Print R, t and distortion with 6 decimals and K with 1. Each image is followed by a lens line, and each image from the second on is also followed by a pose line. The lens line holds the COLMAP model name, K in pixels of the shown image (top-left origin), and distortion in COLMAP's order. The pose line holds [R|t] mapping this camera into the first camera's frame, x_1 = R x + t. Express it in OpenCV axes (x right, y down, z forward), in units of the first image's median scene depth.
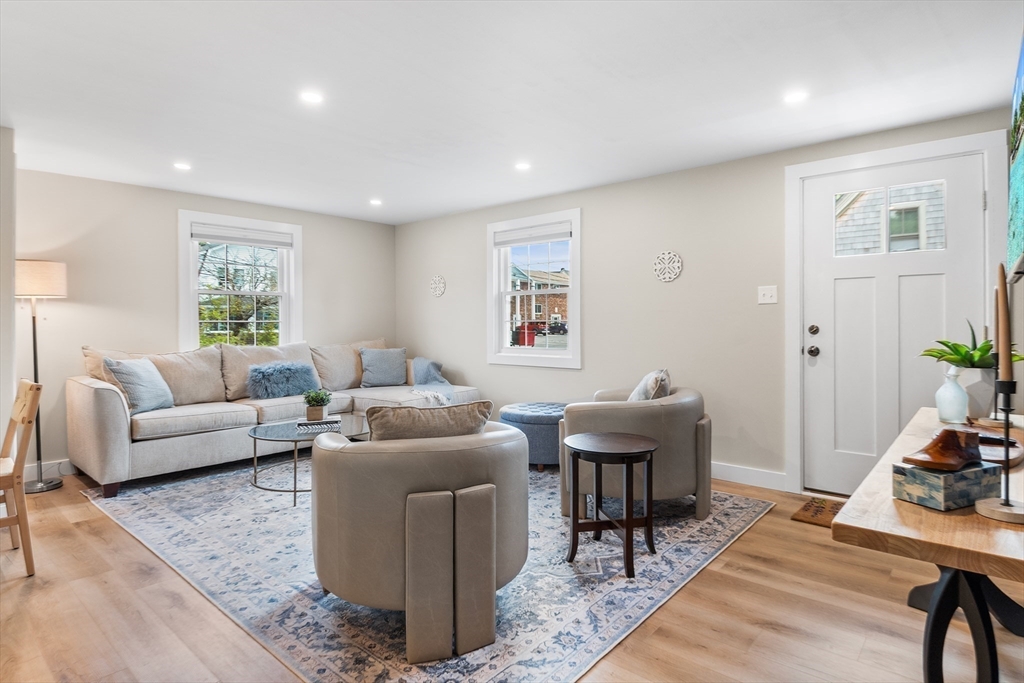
lens RADIAL K [[550.9, 0, 517.1], [0, 550.9, 319.1], [0, 0, 1]] dist [0.000594, 0.000172]
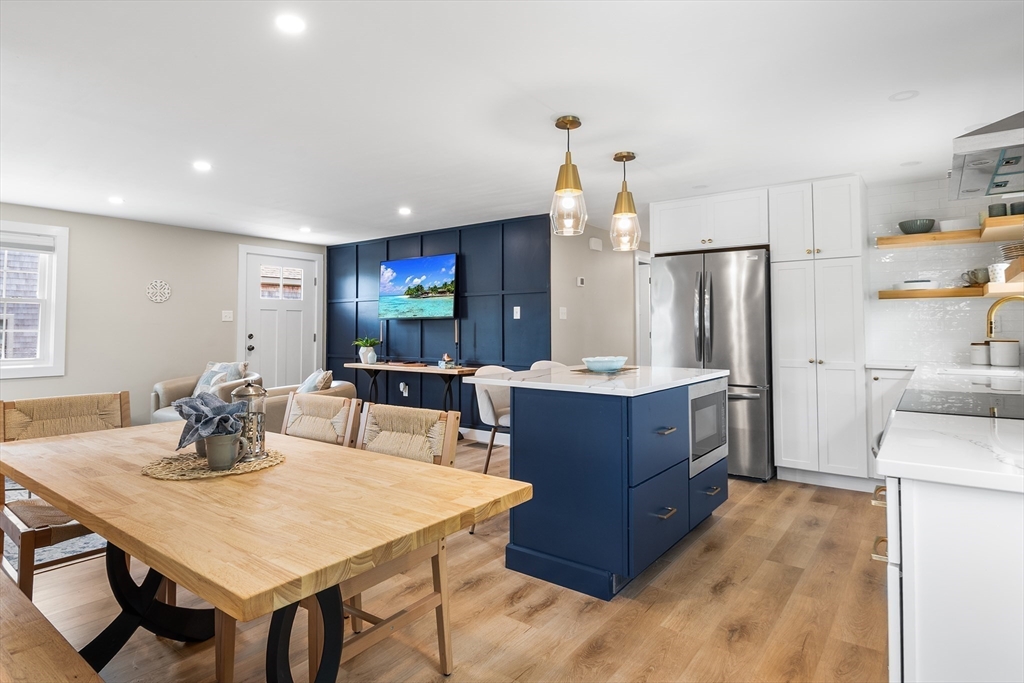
lens RADIAL K [[550.9, 0, 510.1], [0, 550.9, 339.9], [0, 0, 1]] dist [0.000594, 0.000172]
pose [[-0.073396, -0.008968, 0.997263, -1.310562], [-0.003564, 0.999956, 0.008730, 0.011129], [-0.997296, -0.002913, -0.073425, 0.260189]]
